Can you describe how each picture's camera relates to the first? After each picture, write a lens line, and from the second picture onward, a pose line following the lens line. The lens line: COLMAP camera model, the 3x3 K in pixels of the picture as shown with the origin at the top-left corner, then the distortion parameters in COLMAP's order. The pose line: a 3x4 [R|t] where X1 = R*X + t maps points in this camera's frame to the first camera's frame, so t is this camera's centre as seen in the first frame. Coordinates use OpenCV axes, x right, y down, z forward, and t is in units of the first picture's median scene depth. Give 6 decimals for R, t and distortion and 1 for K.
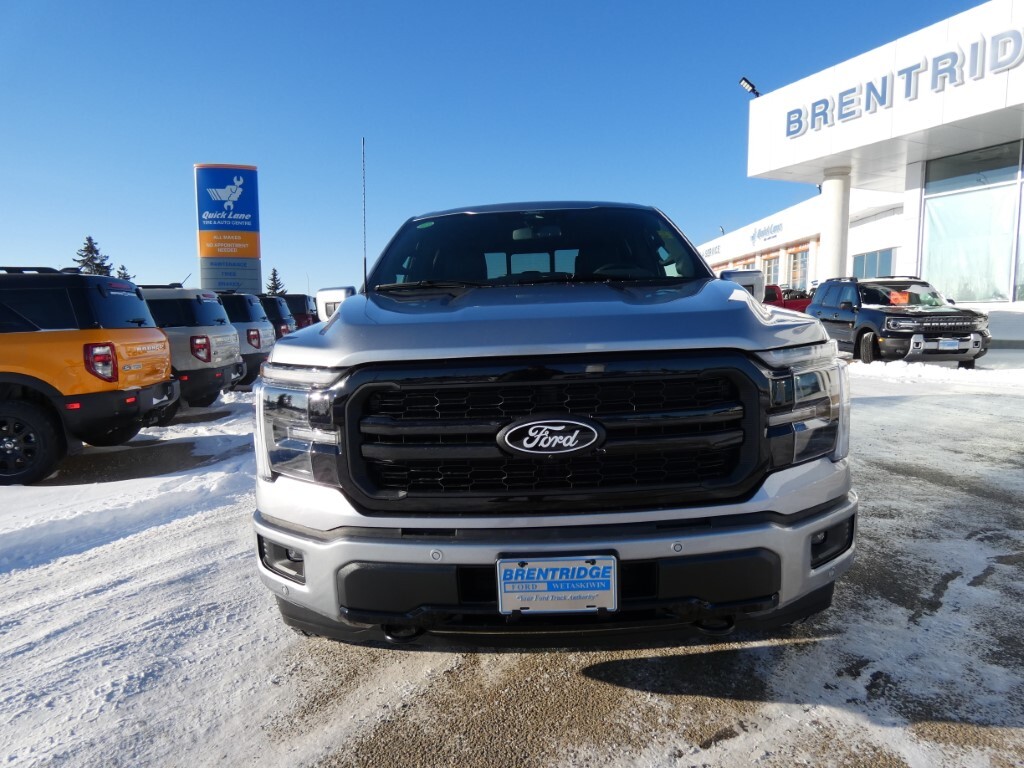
lens RADIAL K [[615.1, 0, 516.2], [0, 615.1, 386.7], [0, 0, 1]] dist [-0.009525, 0.002701]
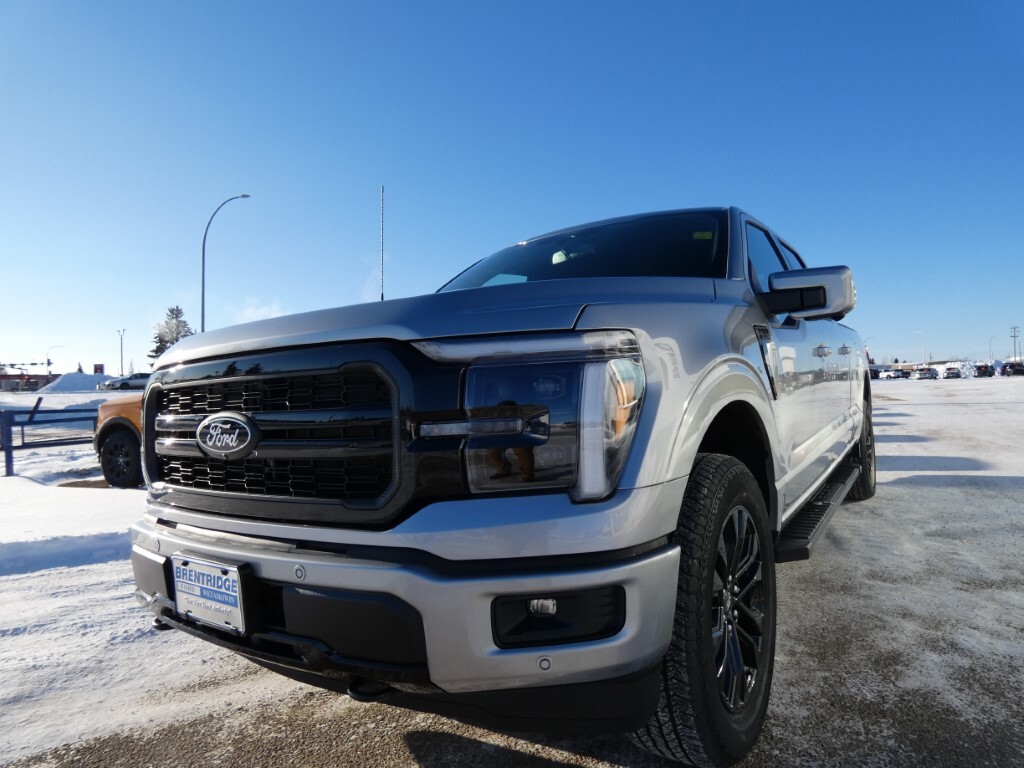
lens RADIAL K [[615.1, 0, 520.4], [0, 615.1, 382.8], [0, 0, 1]] dist [-0.009525, 0.002701]
pose [[0.842131, -0.007290, -0.539224, 0.974910], [-0.050691, 0.994411, -0.092611, 0.064736], [0.536885, 0.105324, 0.837055, 0.431354]]
